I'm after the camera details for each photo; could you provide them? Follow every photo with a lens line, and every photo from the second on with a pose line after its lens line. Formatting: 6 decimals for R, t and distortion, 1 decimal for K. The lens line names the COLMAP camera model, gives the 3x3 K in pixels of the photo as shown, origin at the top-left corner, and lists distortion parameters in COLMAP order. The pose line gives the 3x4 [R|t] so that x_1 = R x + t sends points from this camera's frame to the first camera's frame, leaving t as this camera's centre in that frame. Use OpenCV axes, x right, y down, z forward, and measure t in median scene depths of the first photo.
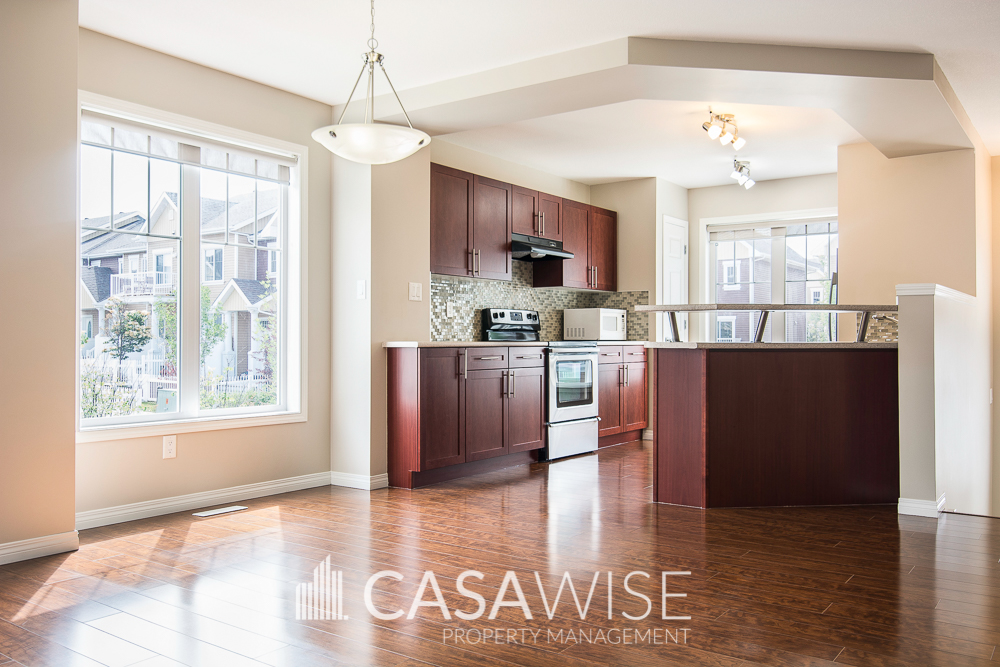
lens RADIAL K [[831.5, 0, 500.1], [0, 831.5, 335.9], [0, 0, 1]] dist [-0.000367, -0.001625]
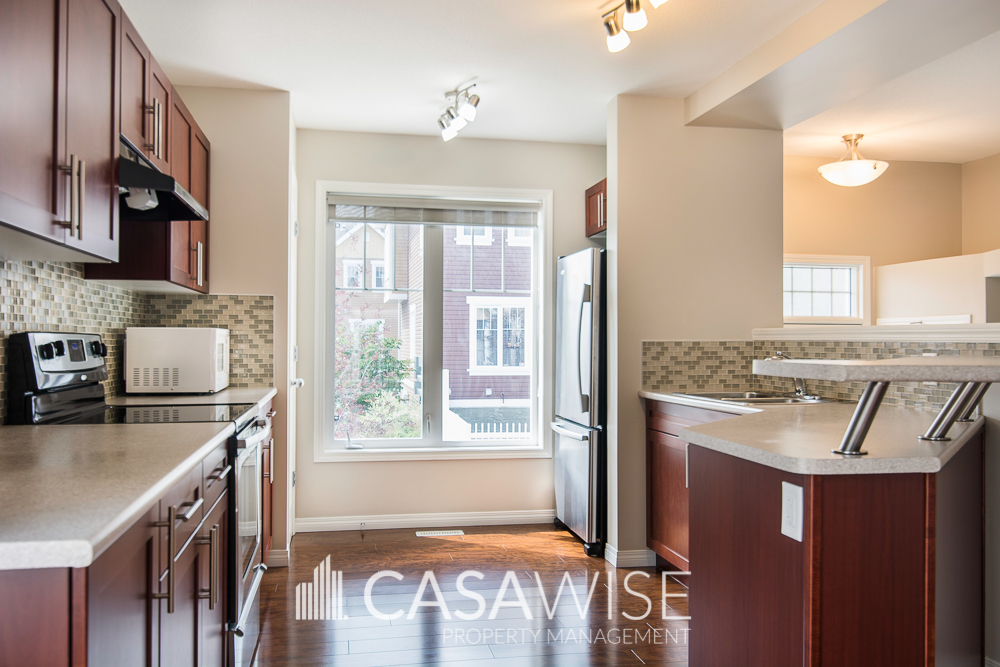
lens RADIAL K [[831.5, 0, 499.3], [0, 831.5, 334.2], [0, 0, 1]] dist [-0.000367, -0.001625]
pose [[0.682171, 0.009013, 0.731137, -0.121805], [-0.010222, 0.999944, -0.002789, -0.028863], [-0.731121, -0.005571, 0.682225, 0.515337]]
